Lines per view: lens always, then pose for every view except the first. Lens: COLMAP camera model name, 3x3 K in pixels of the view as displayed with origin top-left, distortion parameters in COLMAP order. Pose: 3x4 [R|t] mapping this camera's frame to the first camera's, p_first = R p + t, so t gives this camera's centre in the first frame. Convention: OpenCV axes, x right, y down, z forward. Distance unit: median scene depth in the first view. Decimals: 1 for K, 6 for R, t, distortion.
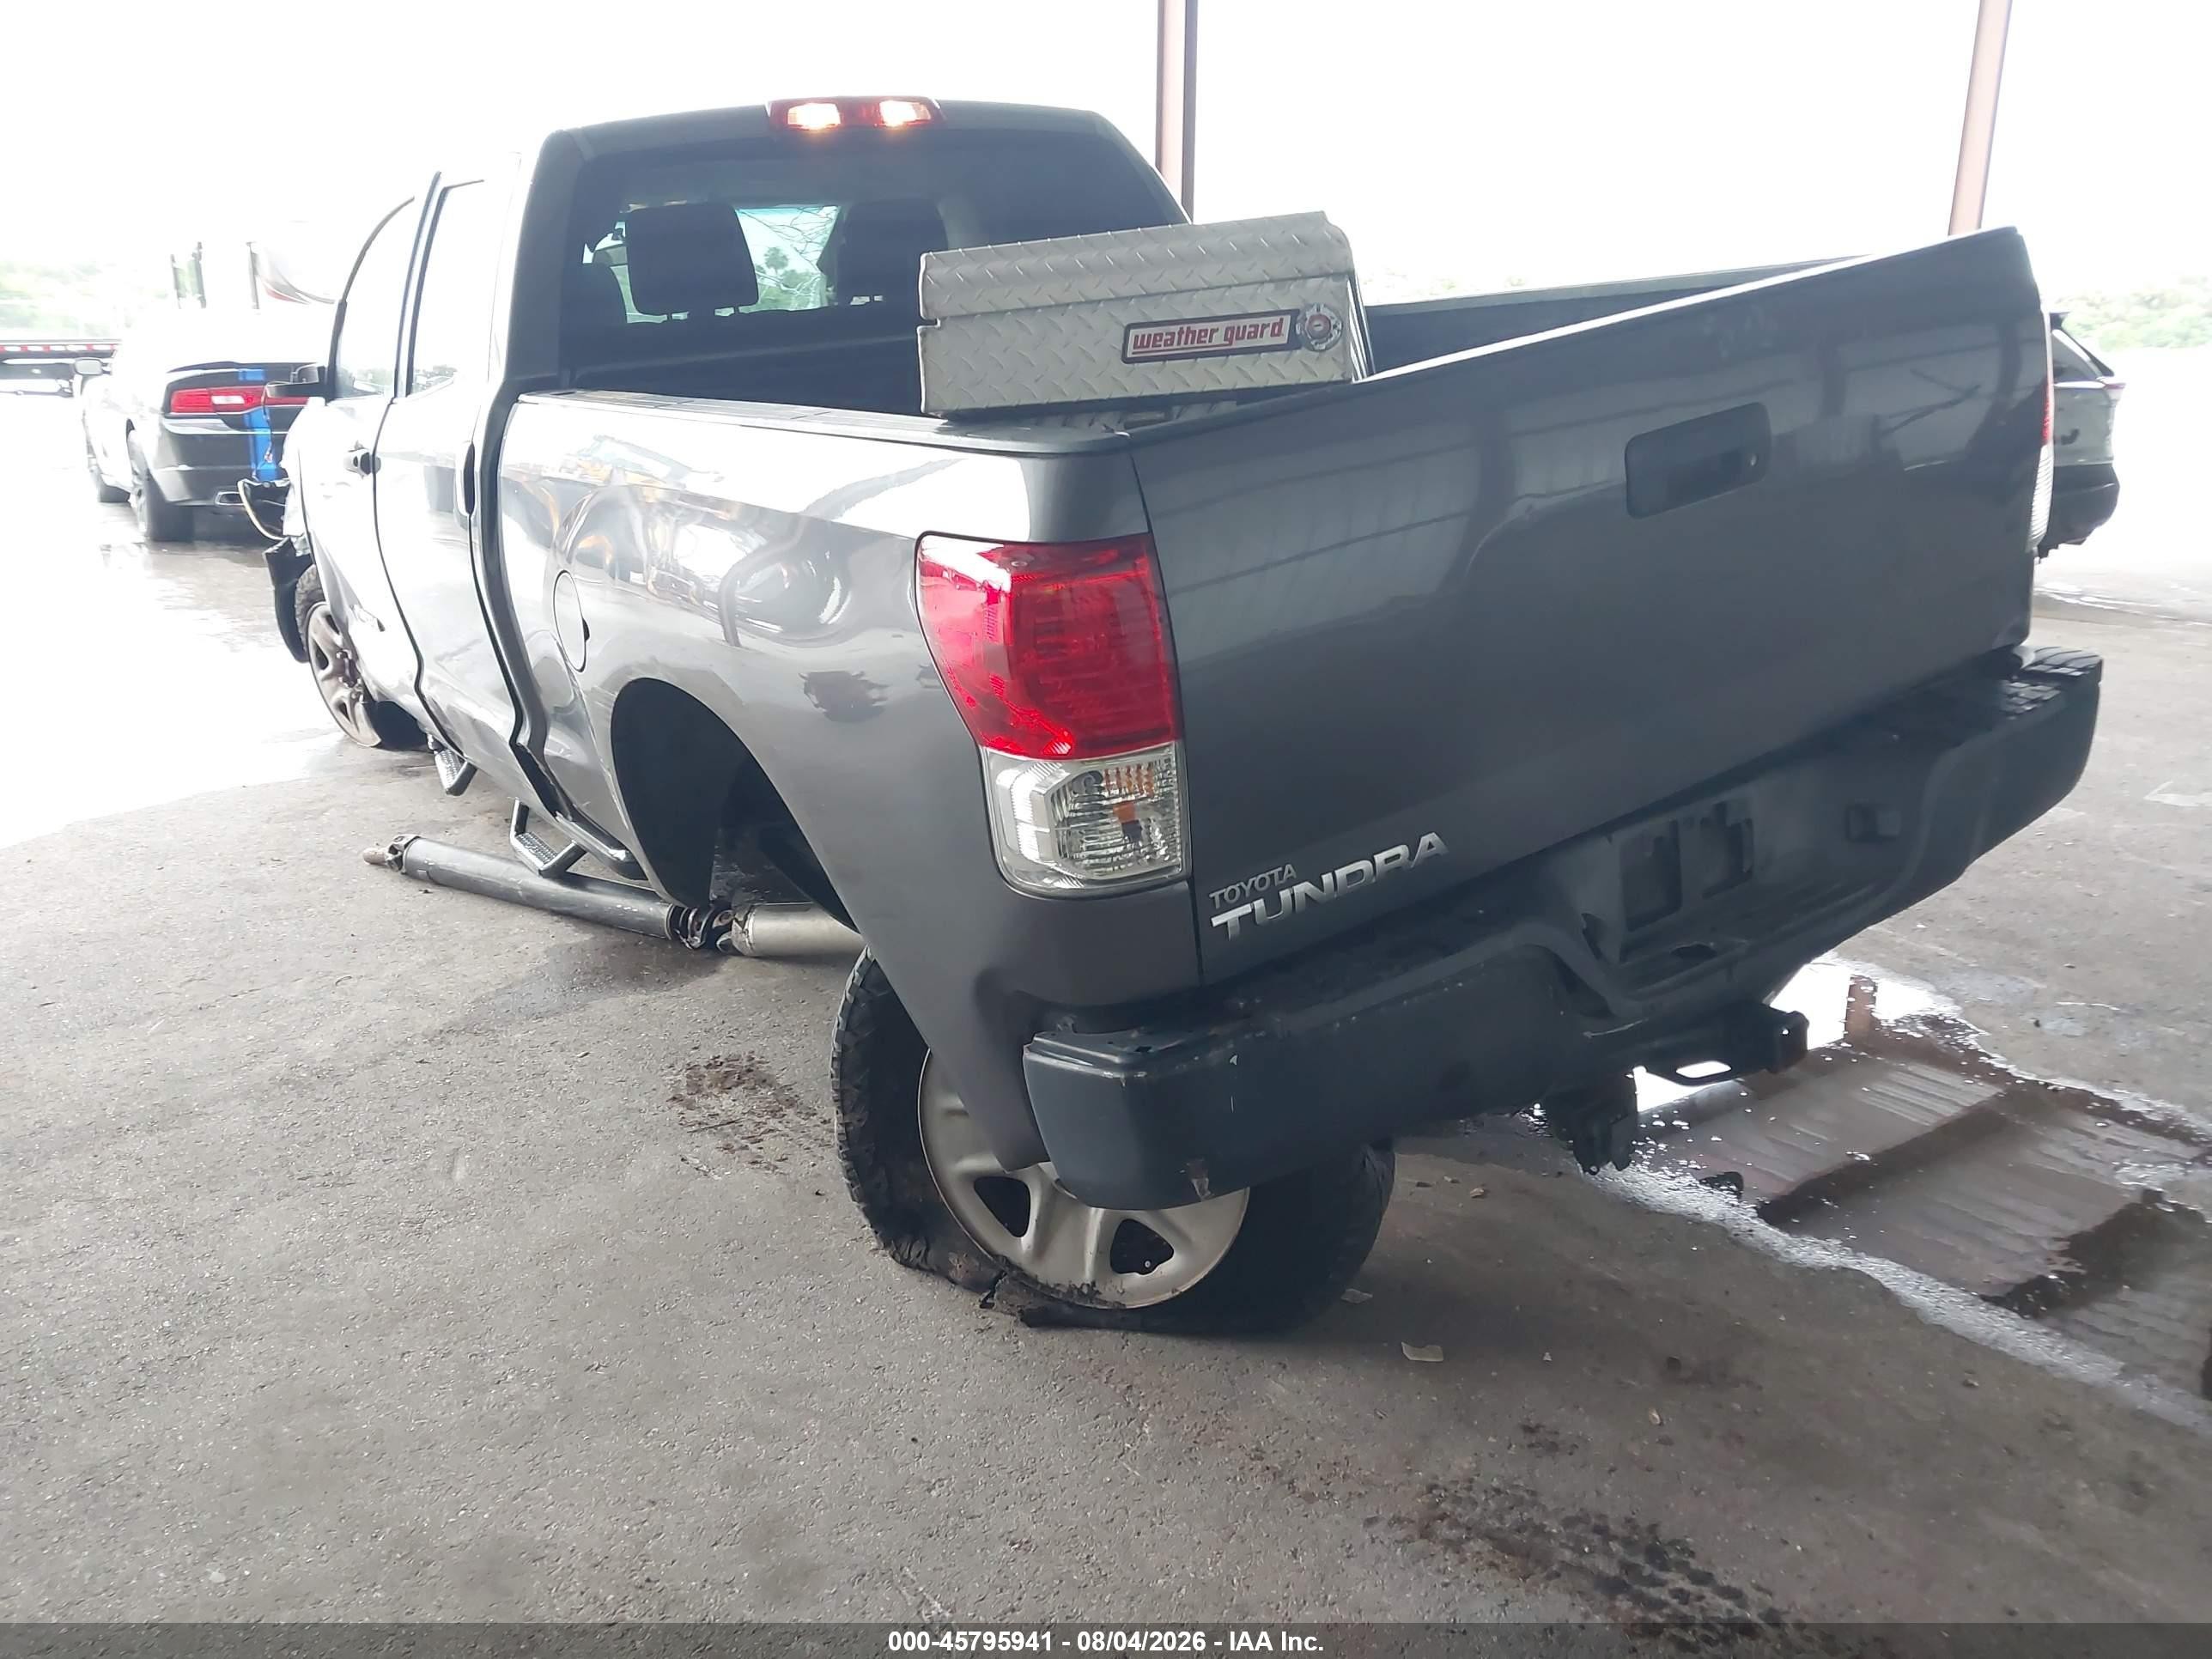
lens RADIAL K [[1689.1, 0, 1109.6], [0, 1689.1, 788.7], [0, 0, 1]] dist [0.107364, -0.254028]
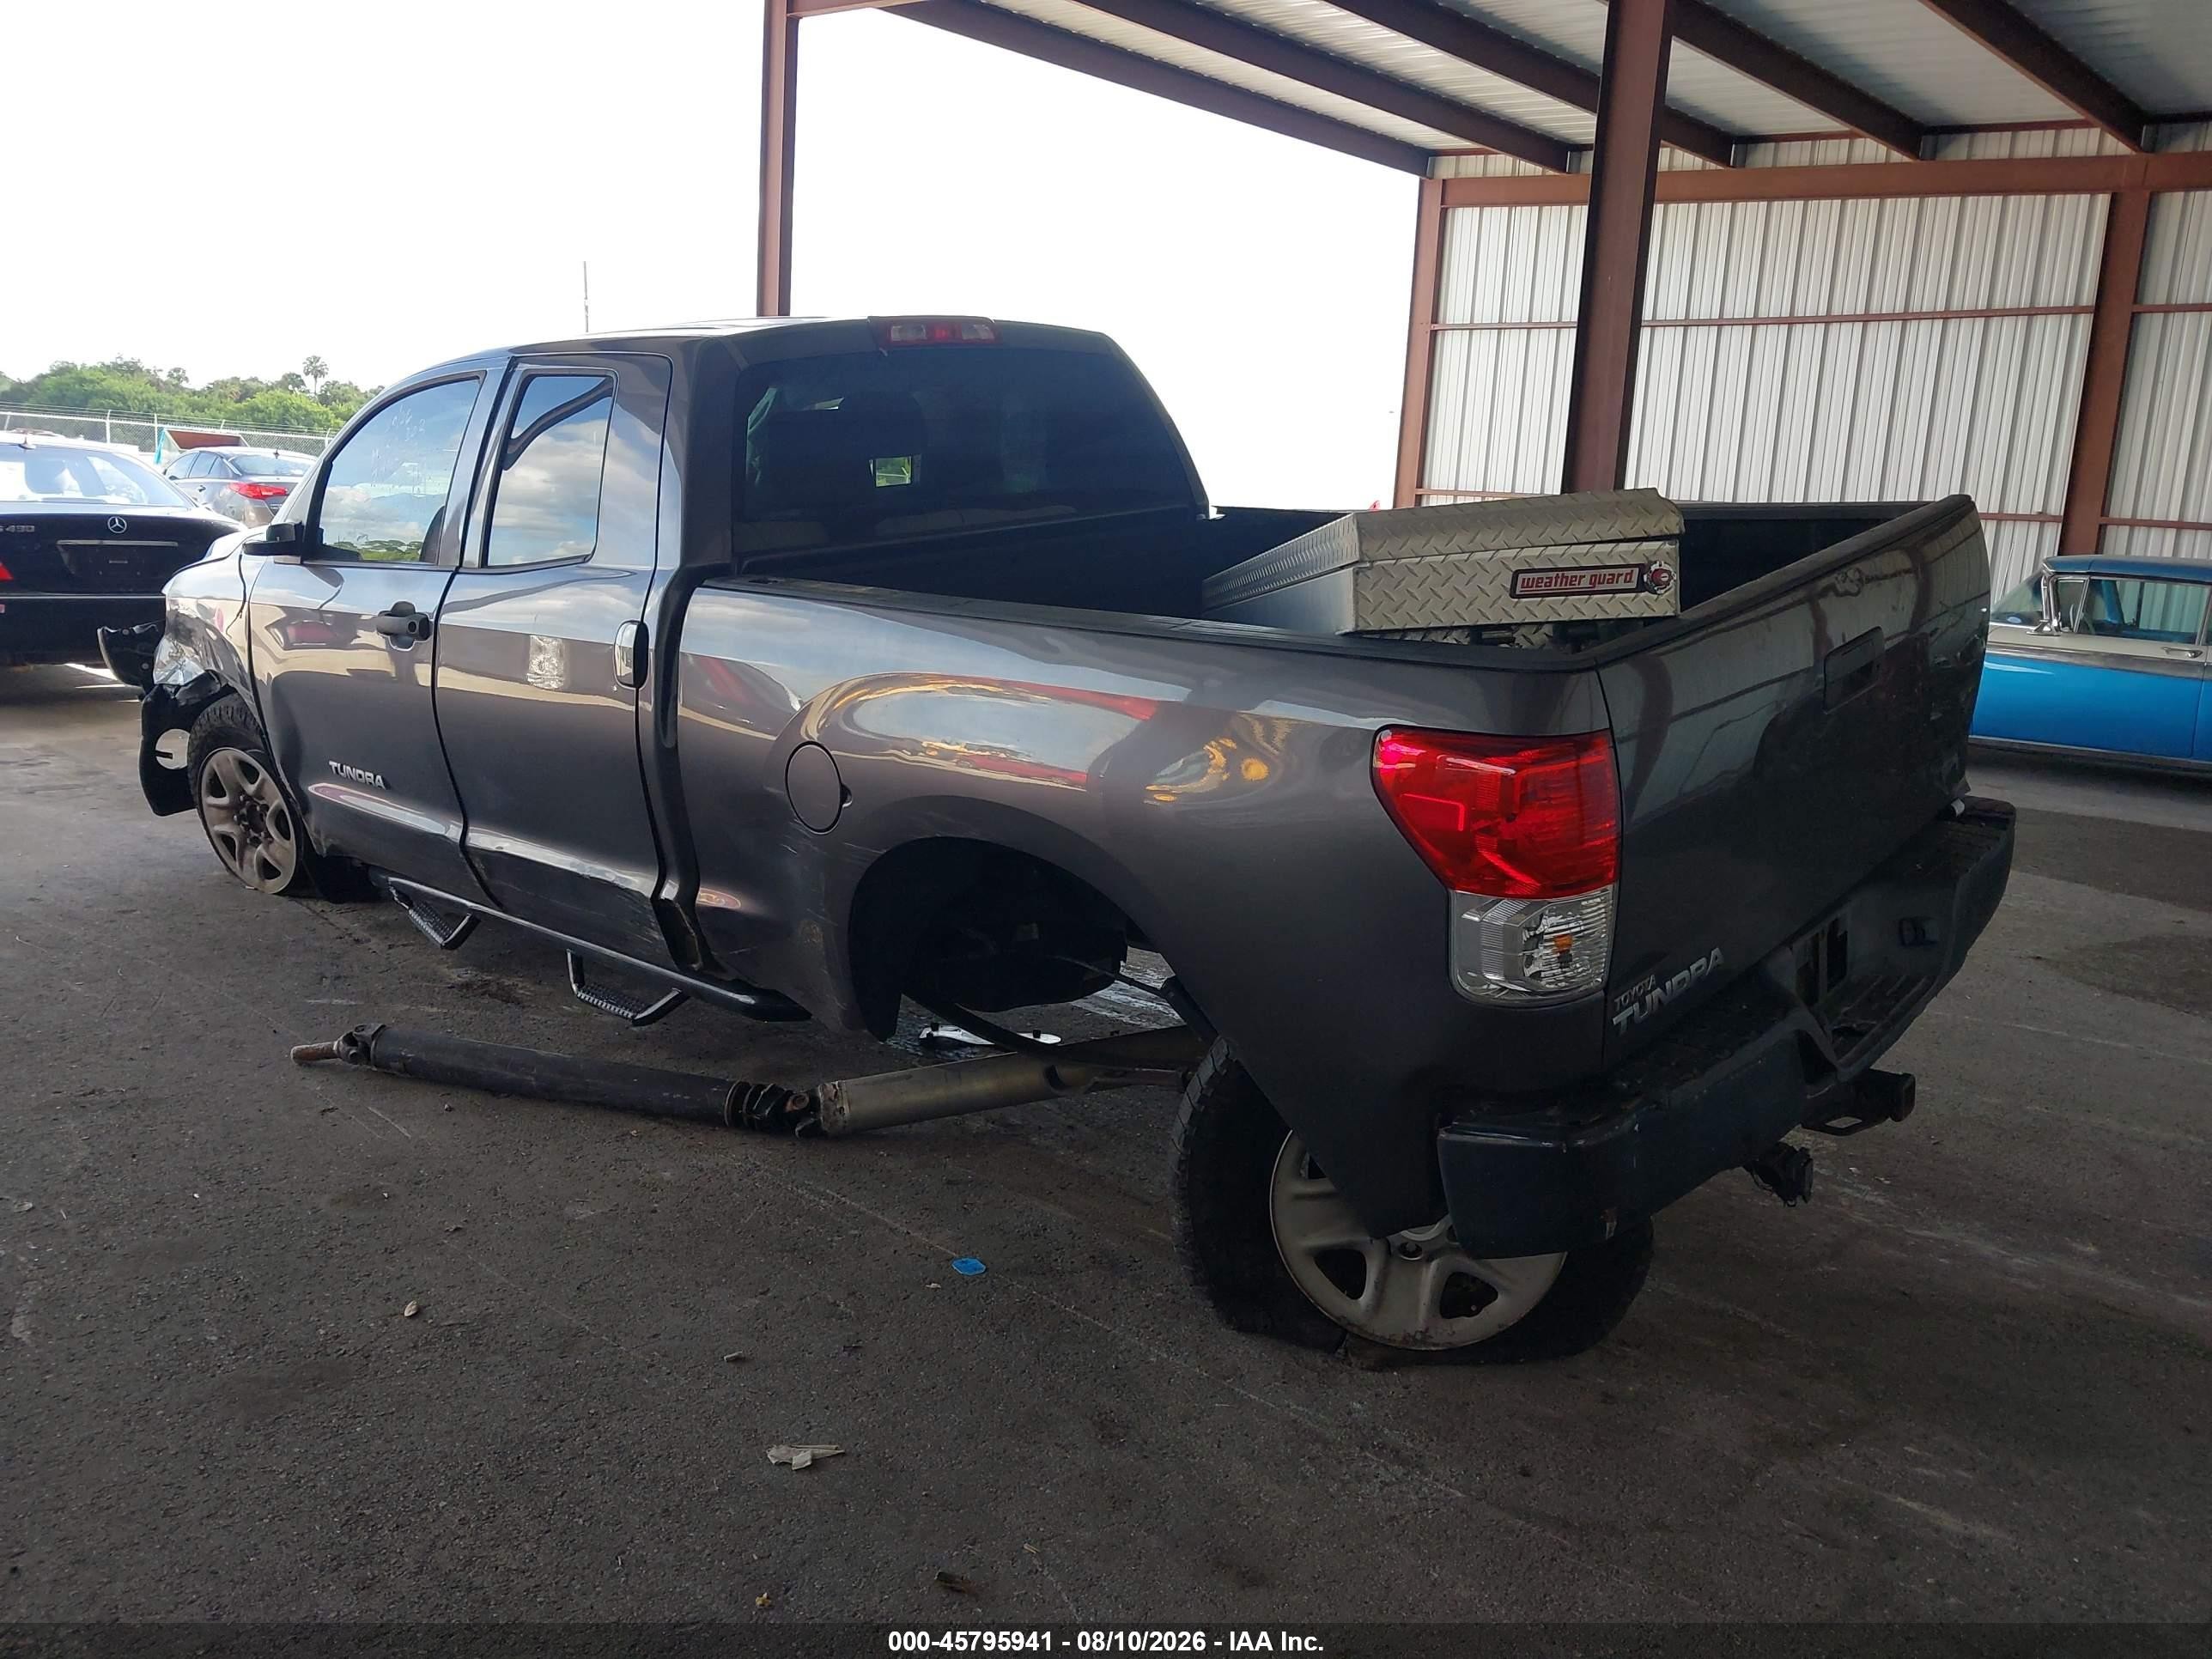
lens RADIAL K [[1700.3, 0, 1152.5], [0, 1700.3, 794.8], [0, 0, 1]] dist [0.107391, -0.188427]
pose [[0.962049, -0.011351, 0.272640, -0.542054], [0.031460, 0.997086, -0.069496, -0.012725], [-0.271057, 0.075436, 0.959603, -0.163144]]
